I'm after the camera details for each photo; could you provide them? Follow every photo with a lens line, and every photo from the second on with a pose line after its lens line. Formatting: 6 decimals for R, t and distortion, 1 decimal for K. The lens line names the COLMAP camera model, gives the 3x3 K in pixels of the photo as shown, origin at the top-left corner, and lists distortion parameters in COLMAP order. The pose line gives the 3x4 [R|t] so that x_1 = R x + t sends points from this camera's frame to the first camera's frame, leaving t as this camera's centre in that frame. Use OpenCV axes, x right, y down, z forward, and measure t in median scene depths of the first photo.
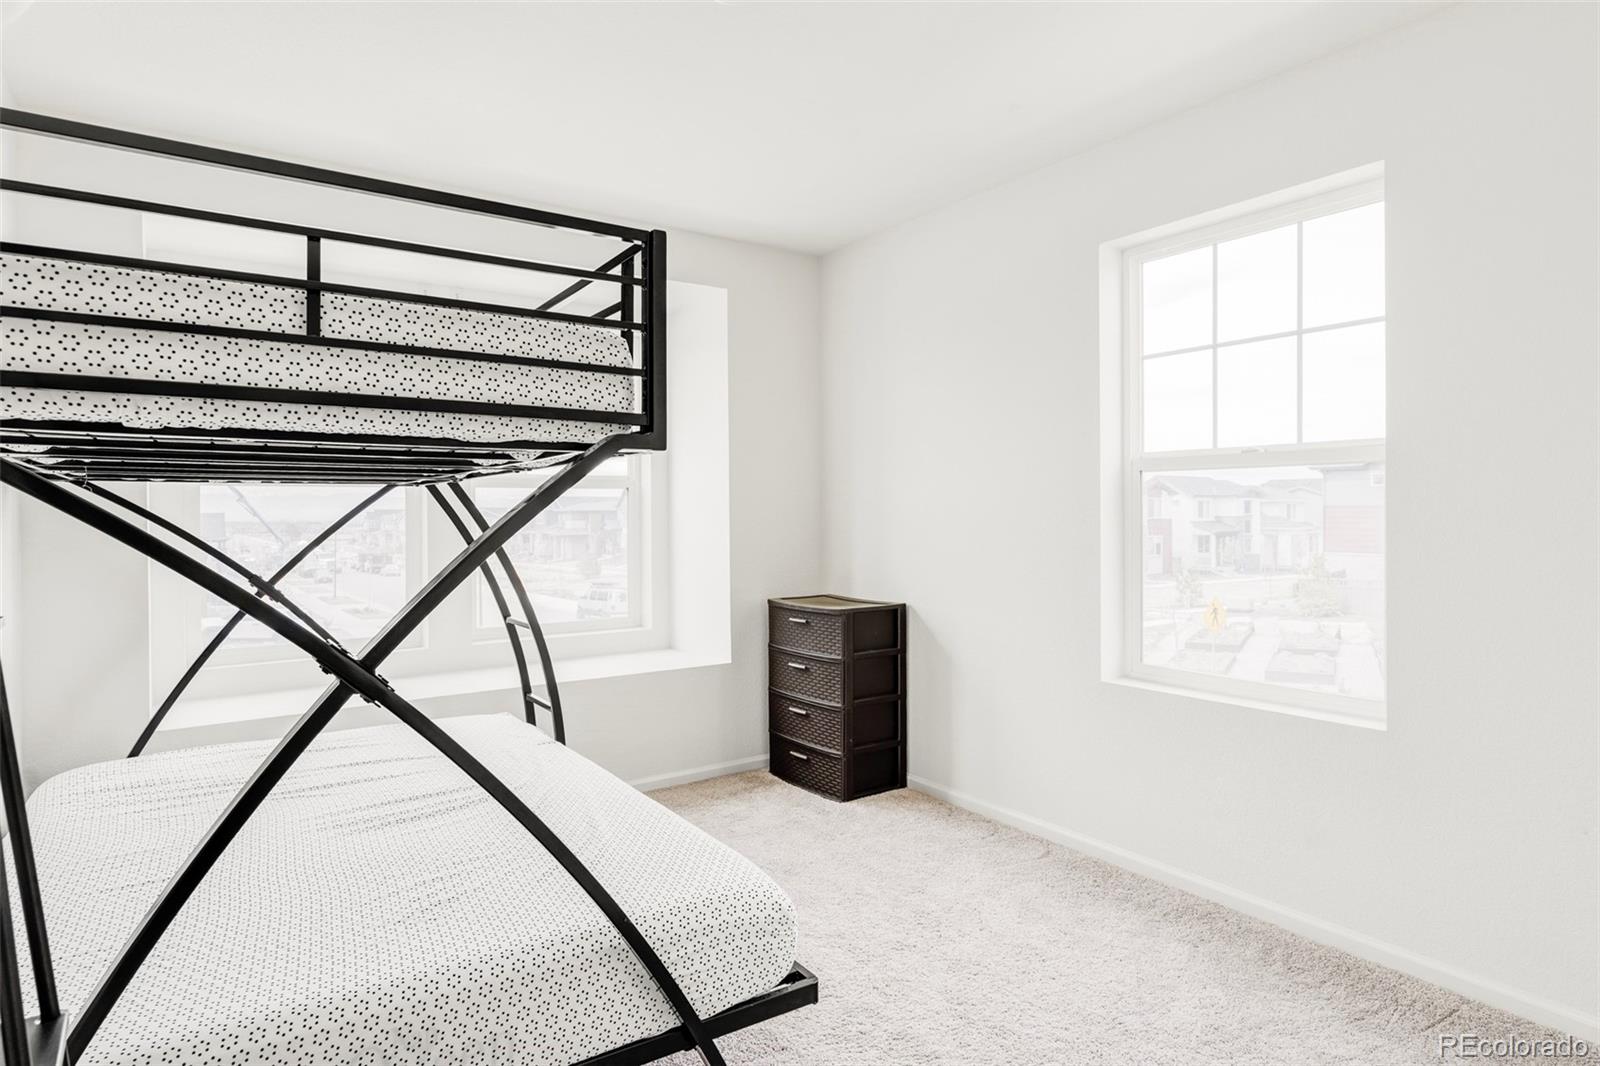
lens RADIAL K [[910.6, 0, 805.9], [0, 910.6, 520.7], [0, 0, 1]] dist [-0.009628, -0.000936]
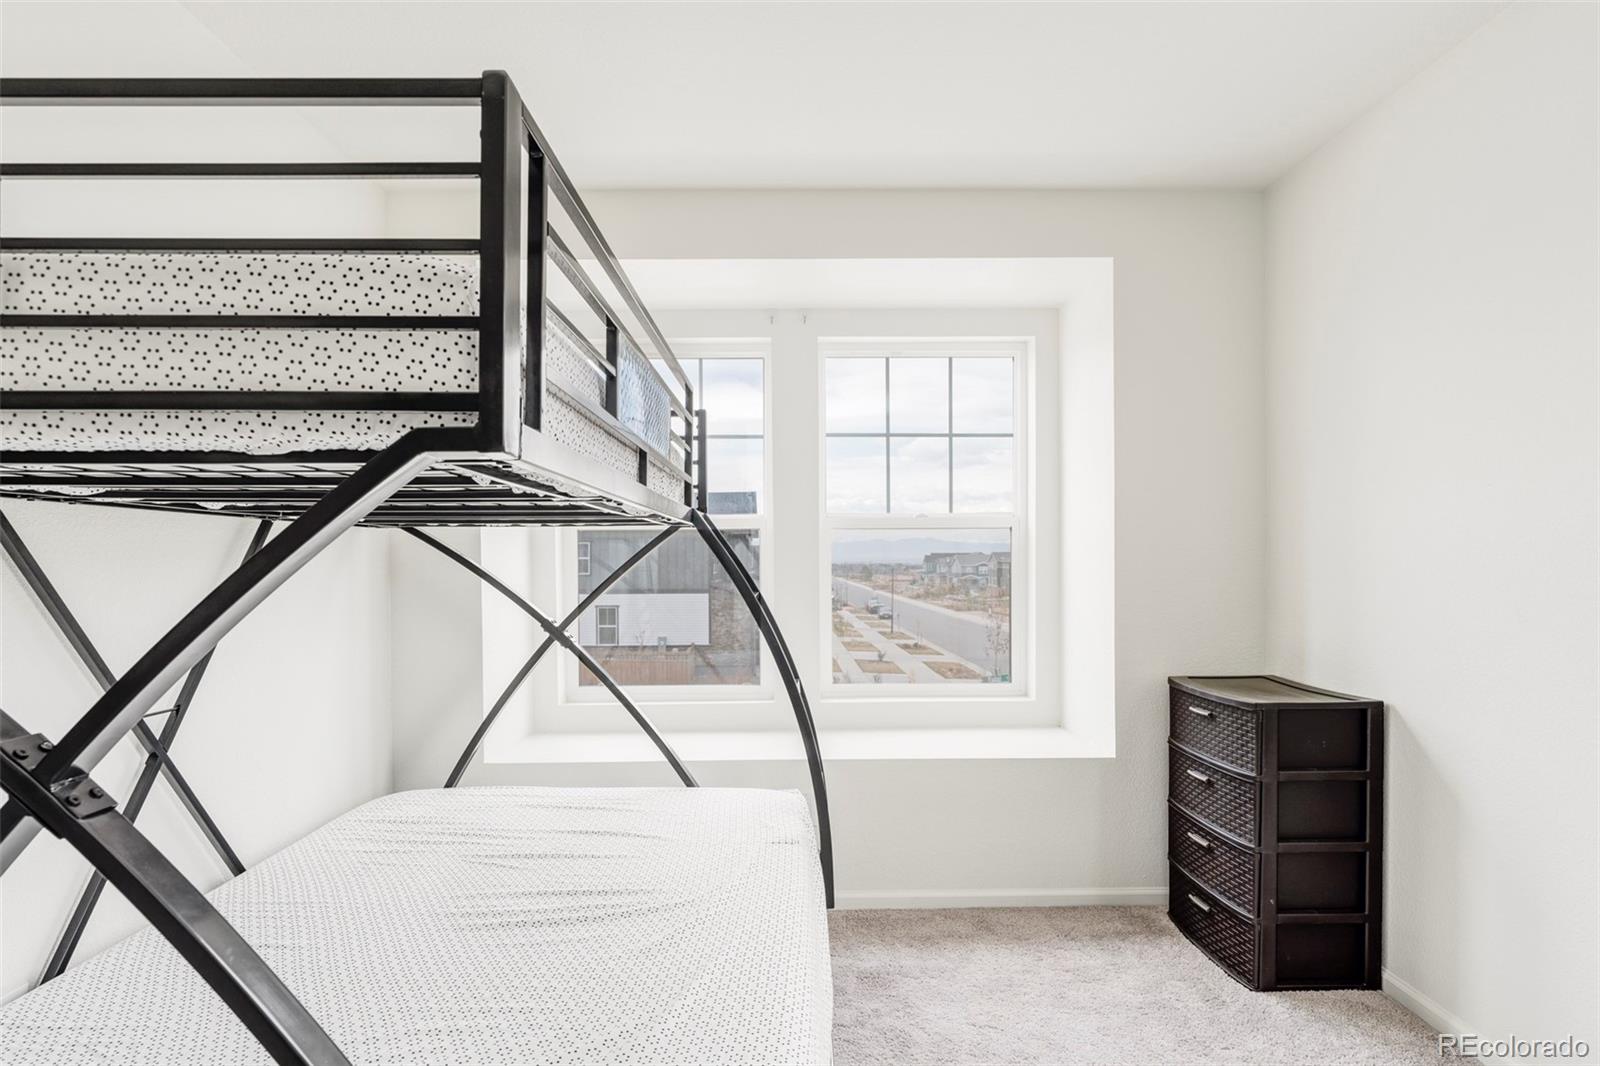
lens RADIAL K [[910.6, 0, 785.8], [0, 910.6, 573.8], [0, 0, 1]] dist [-0.009628, -0.000936]
pose [[0.821158, 0.011837, -0.570578, 0.134142], [-0.005775, 0.999906, 0.012432, -0.003214], [0.570671, -0.006914, 0.821149, 0.259260]]
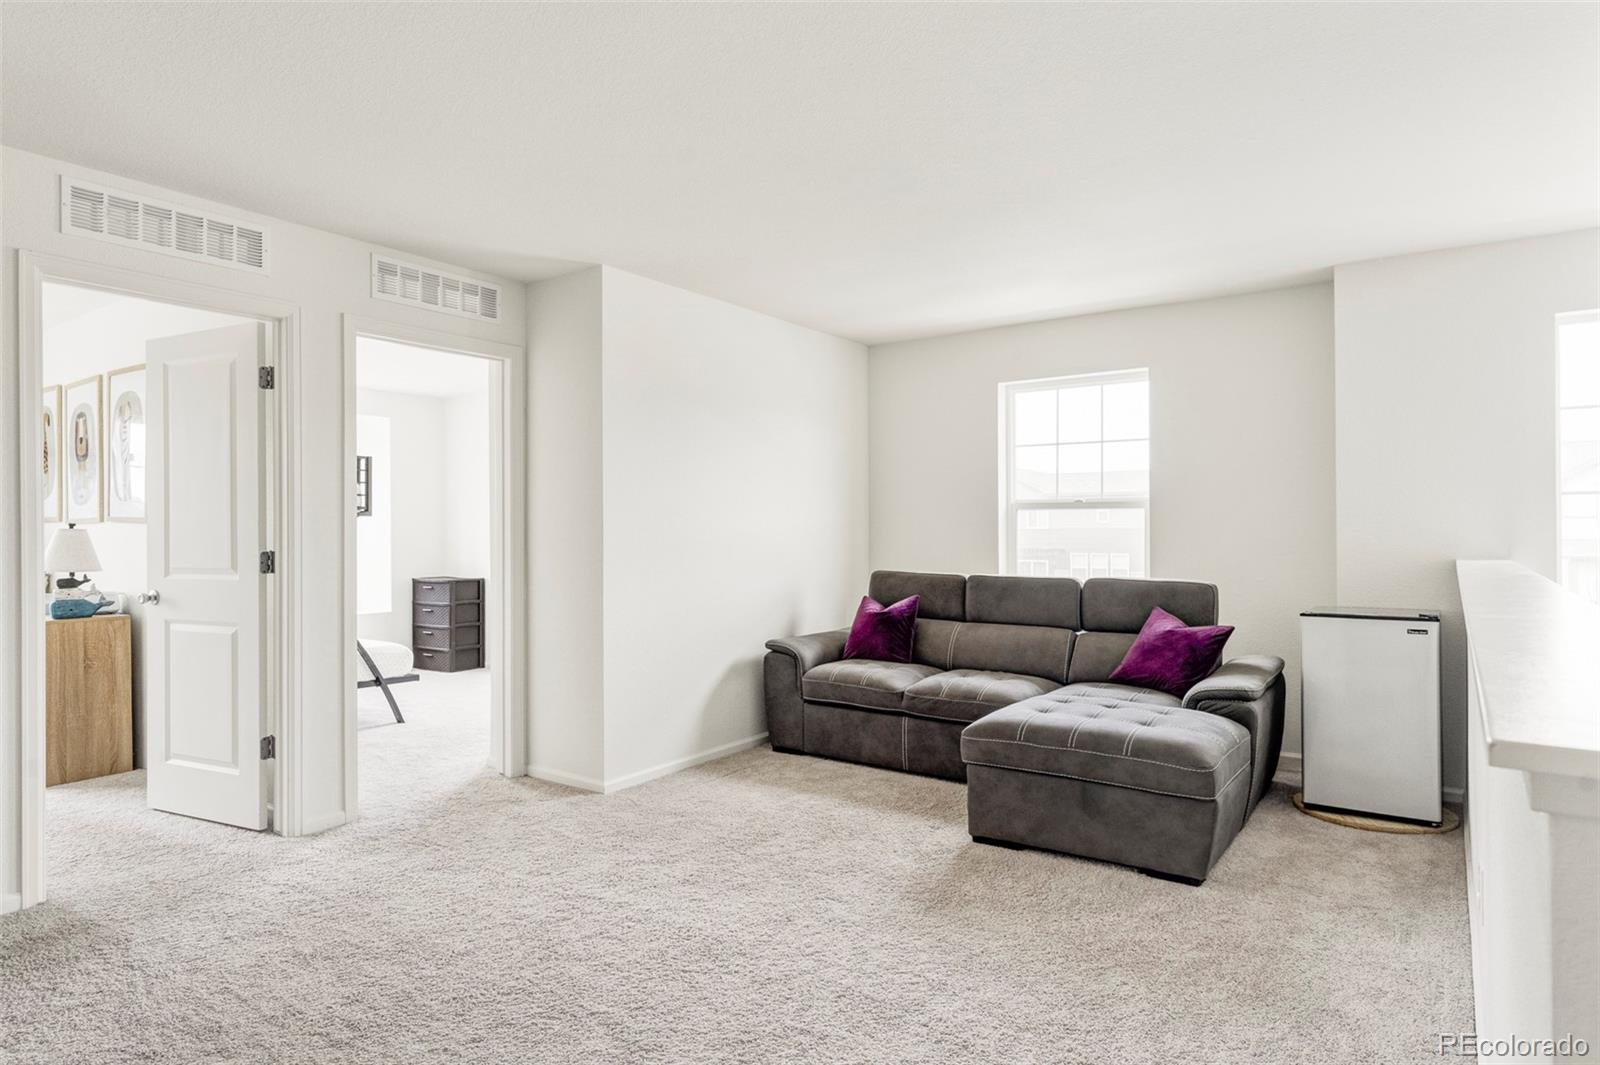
lens RADIAL K [[910.6, 0, 793.8], [0, 910.6, 533.8], [0, 0, 1]] dist [-0.009628, -0.000936]
pose [[0.944889, -0.001522, 0.327388, 0.103951], [0.005171, 0.999934, -0.010276, 0.016864], [-0.327351, 0.011402, 0.944834, -1.230345]]
